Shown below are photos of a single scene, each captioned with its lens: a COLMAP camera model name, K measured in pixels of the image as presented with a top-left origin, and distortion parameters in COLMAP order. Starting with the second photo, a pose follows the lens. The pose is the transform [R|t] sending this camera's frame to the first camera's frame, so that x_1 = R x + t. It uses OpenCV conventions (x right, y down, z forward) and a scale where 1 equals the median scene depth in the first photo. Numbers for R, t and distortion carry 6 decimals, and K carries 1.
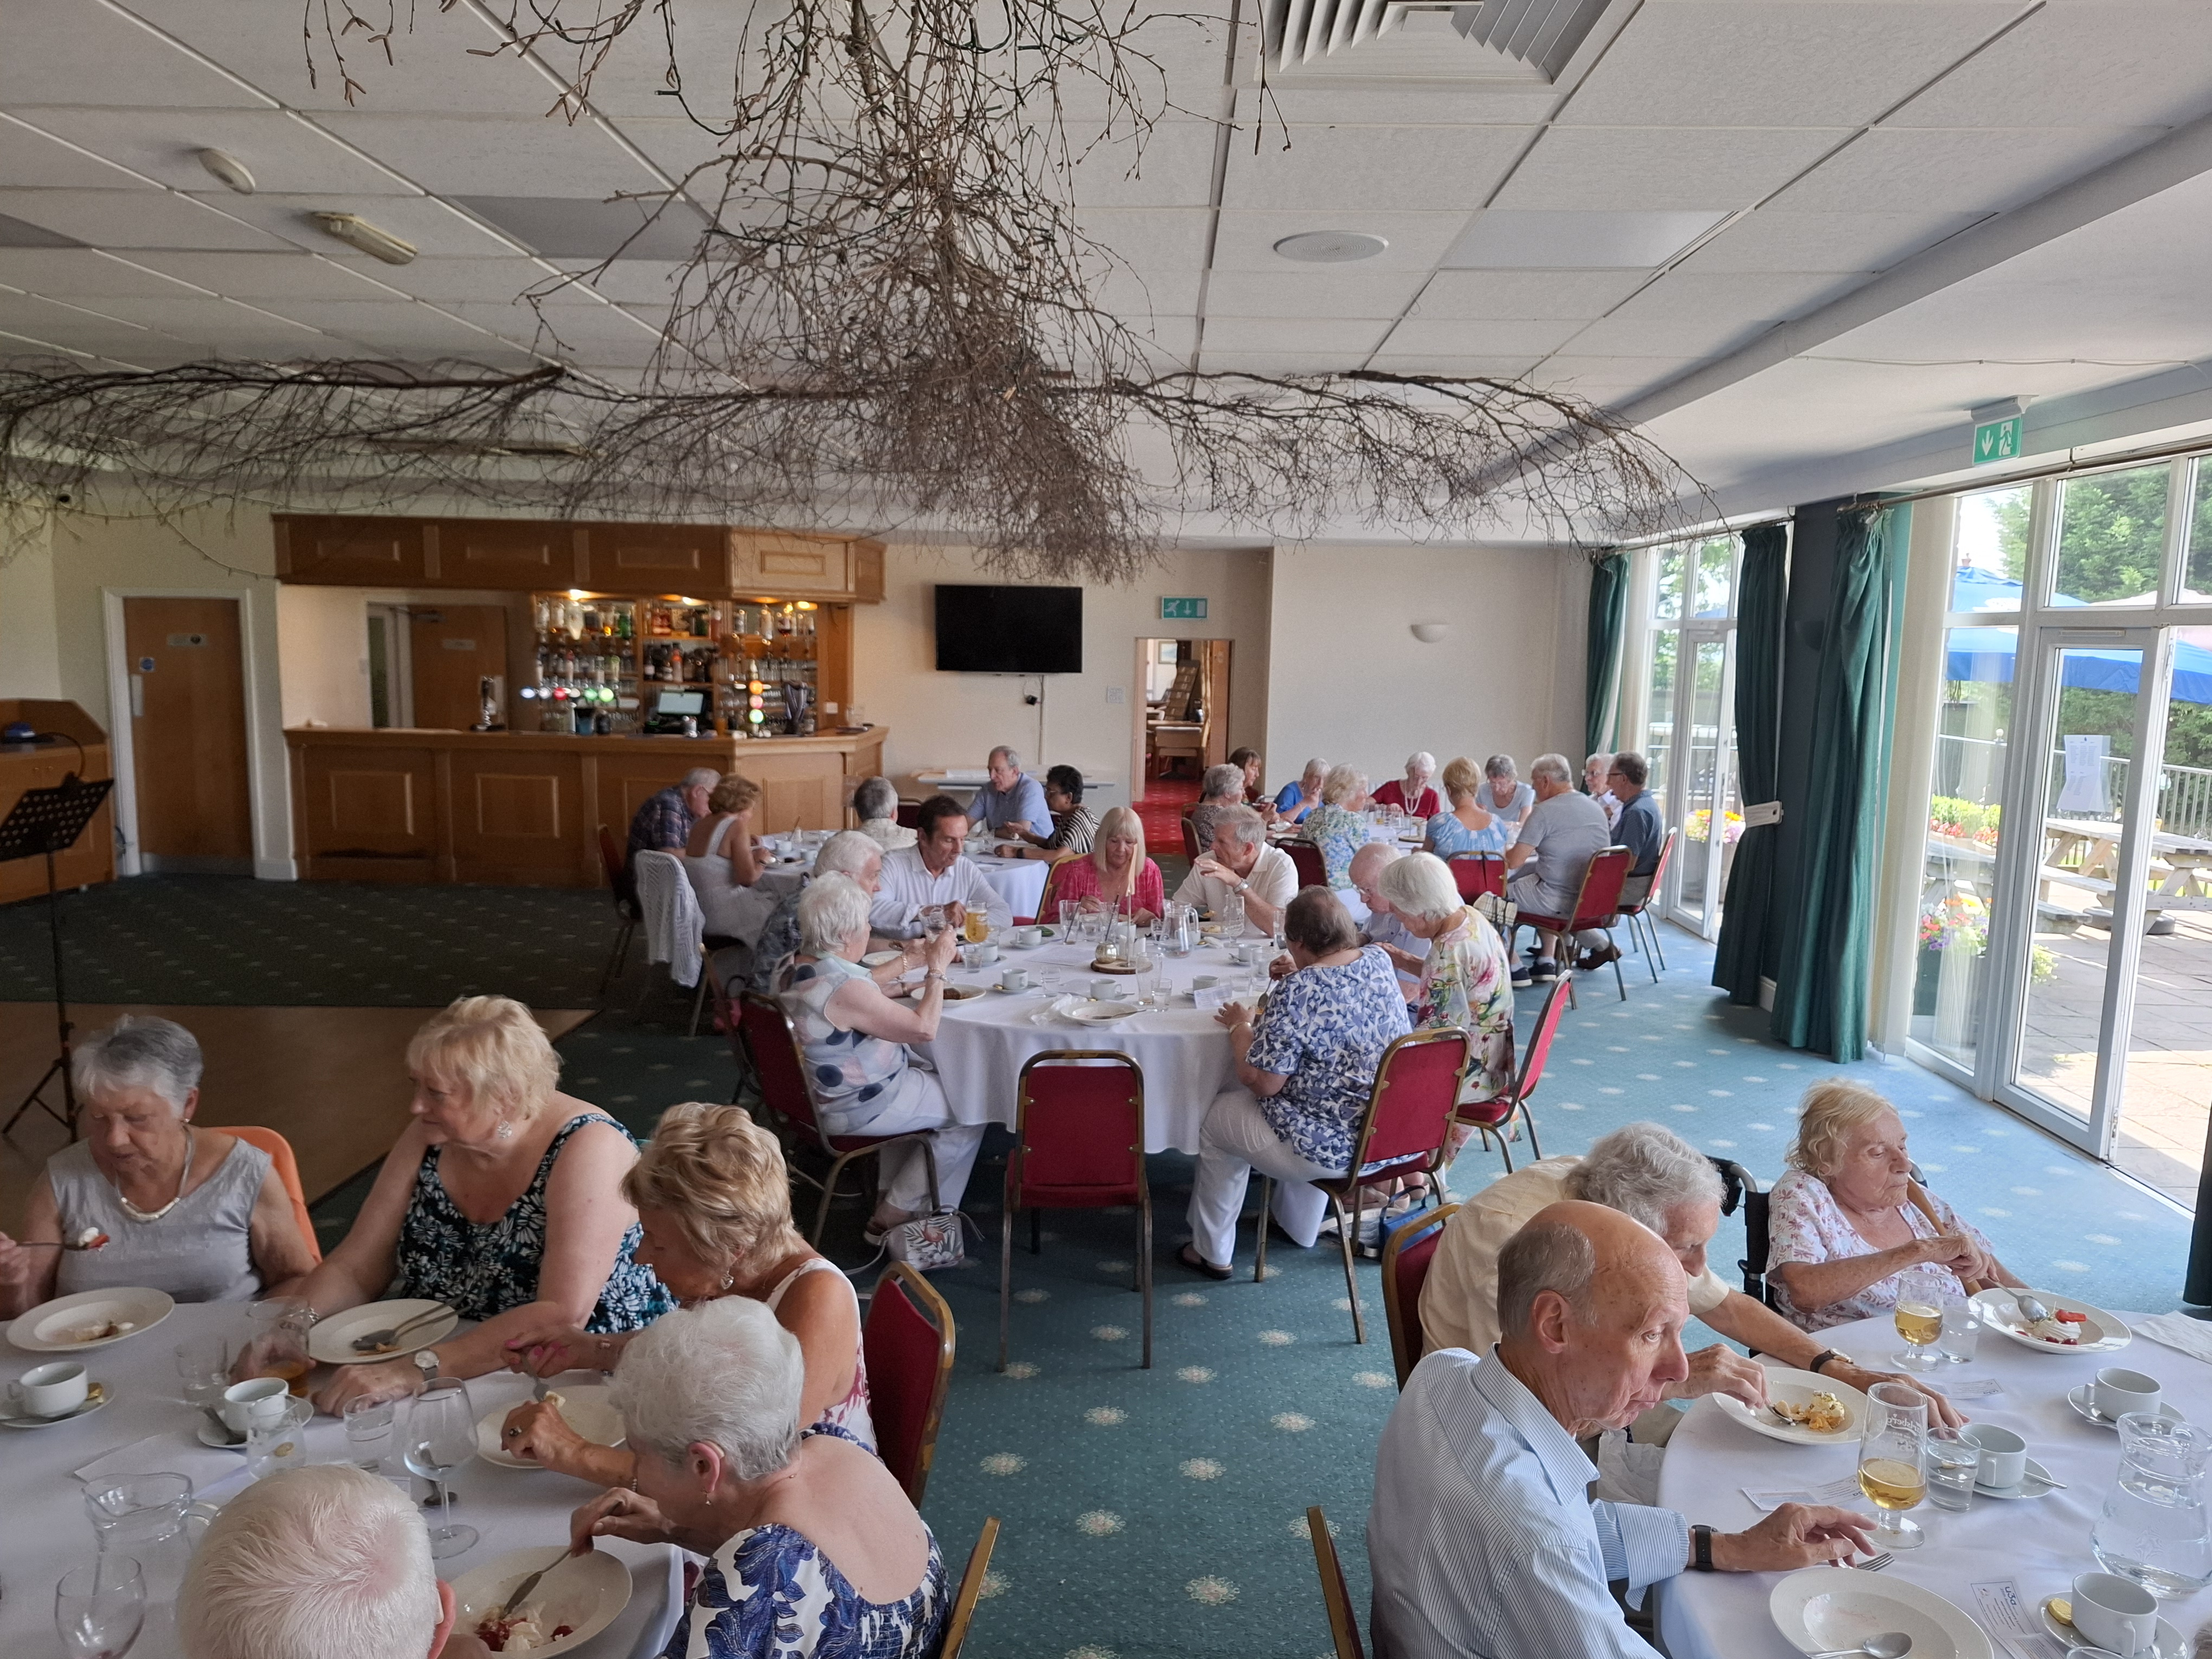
lens RADIAL K [[1525.5, 0, 1107.4], [0, 1525.5, 878.8], [0, 0, 1]] dist [0.063472, -0.073250]
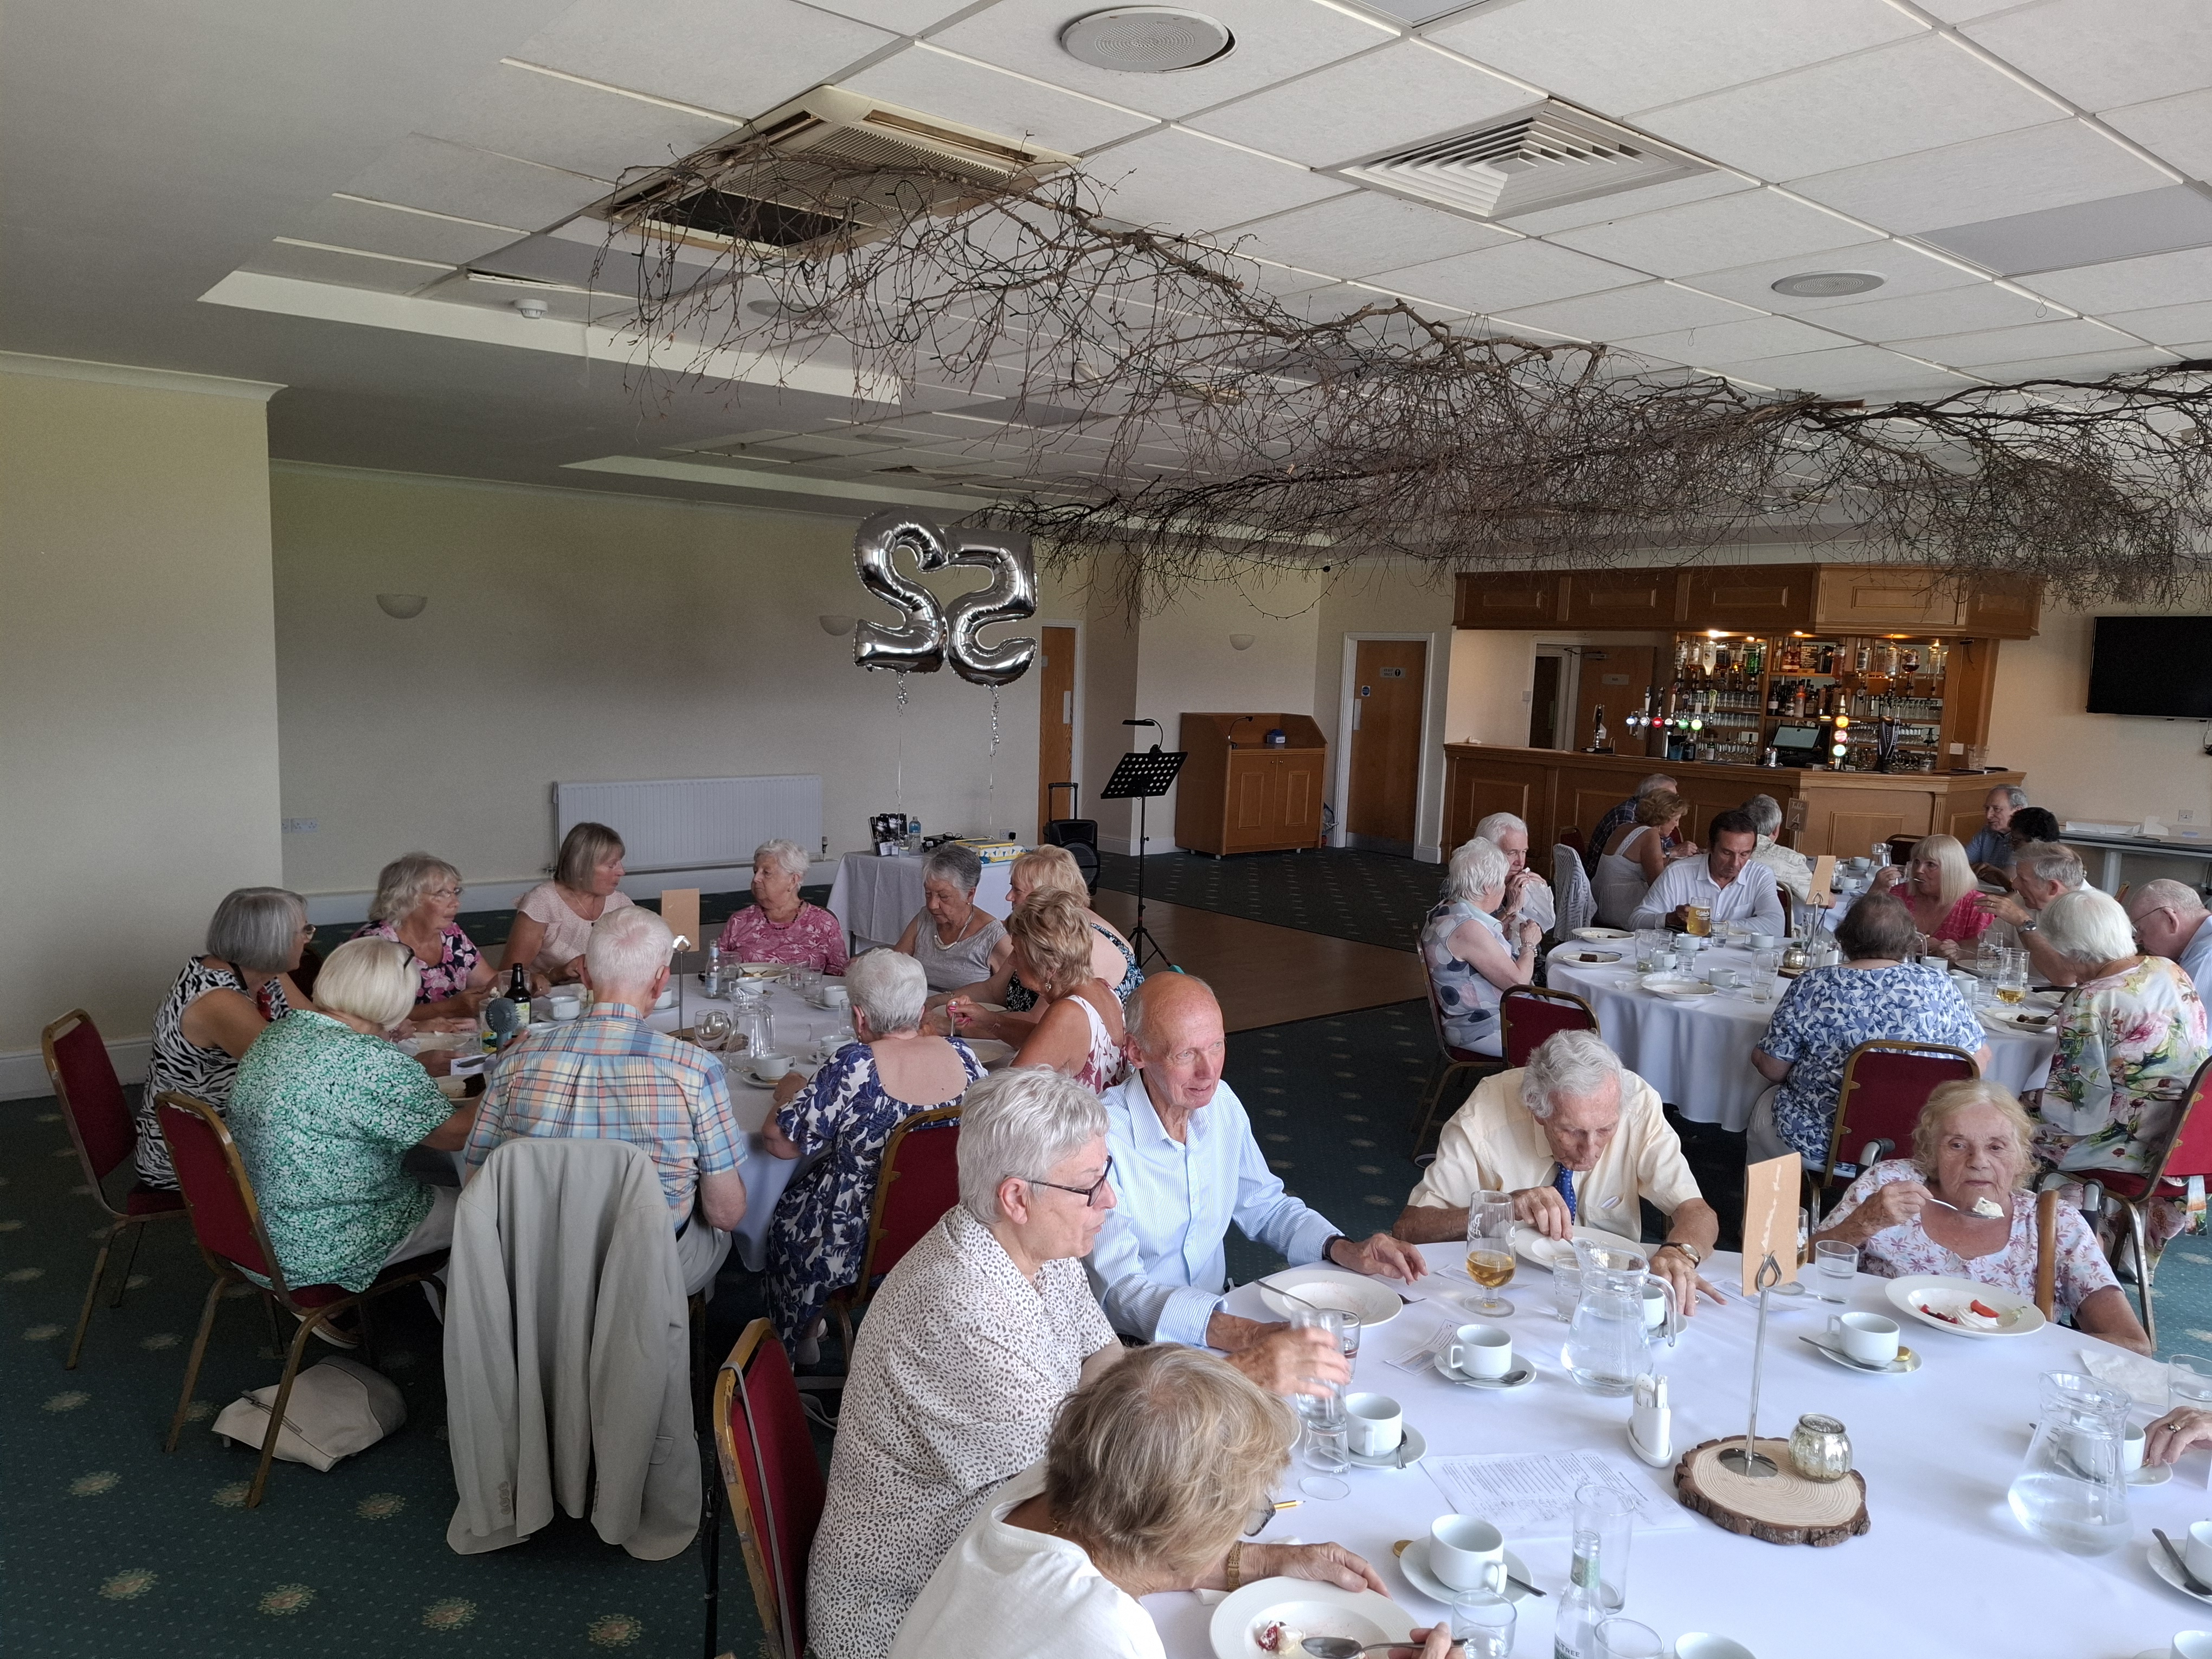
lens RADIAL K [[1525.5, 0, 1107.4], [0, 1525.5, 878.8], [0, 0, 1]] dist [0.063472, -0.073250]
pose [[0.650468, 0.110383, -0.751470, 0.240385], [-0.135760, 0.990347, 0.027960, 0.015085], [0.747303, 0.083832, 0.659174, -0.021353]]
